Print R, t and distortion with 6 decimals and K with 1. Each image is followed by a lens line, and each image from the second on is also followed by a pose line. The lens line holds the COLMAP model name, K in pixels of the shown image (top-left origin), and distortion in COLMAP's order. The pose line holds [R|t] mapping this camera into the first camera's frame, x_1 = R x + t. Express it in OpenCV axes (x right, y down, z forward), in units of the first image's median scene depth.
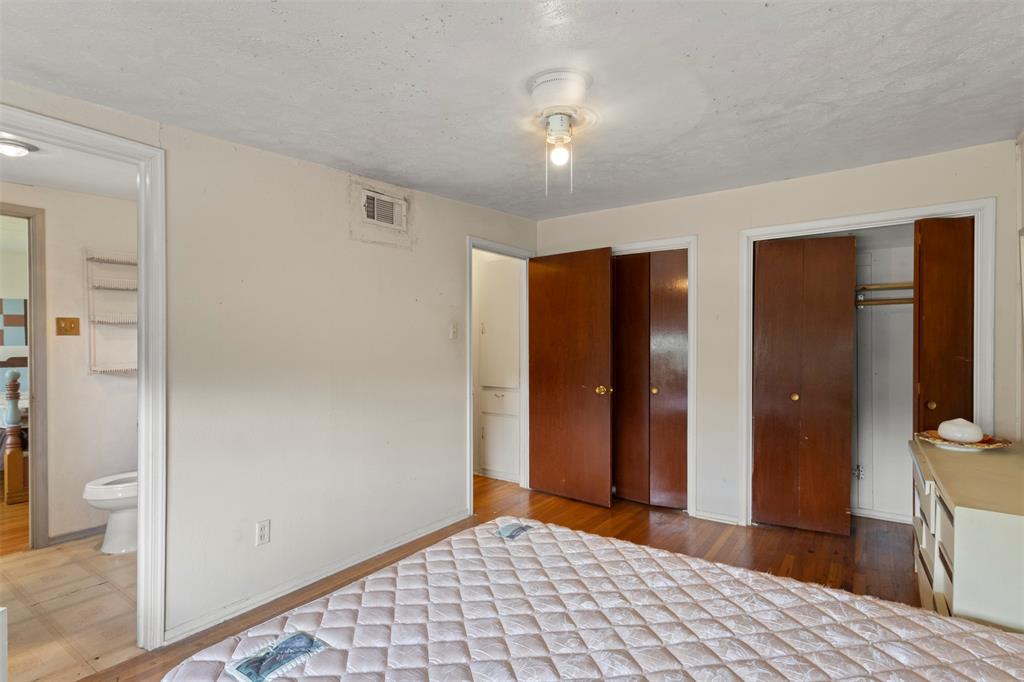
lens RADIAL K [[503.9, 0, 513.3], [0, 503.9, 347.1], [0, 0, 1]] dist [0.001838, -0.011747]
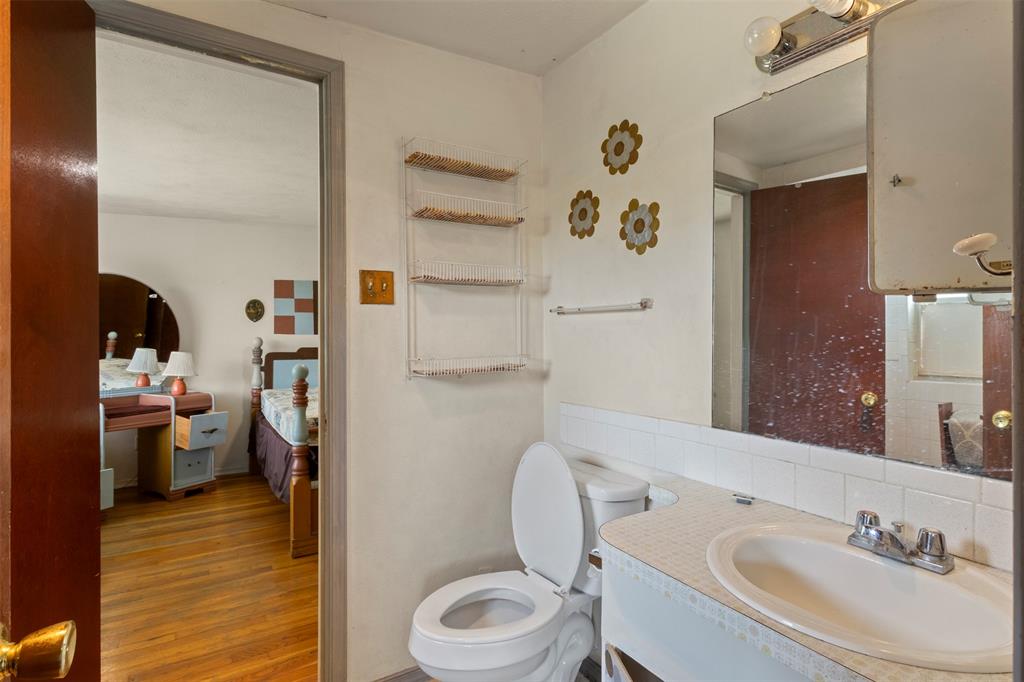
lens RADIAL K [[503.9, 0, 513.3], [0, 503.9, 347.1], [0, 0, 1]] dist [0.001838, -0.011747]
pose [[0.922110, 0.005478, -0.386890, -0.458091], [-0.003029, 0.999971, 0.006939, 0.016902], [0.386917, -0.005226, 0.922100, 0.467388]]
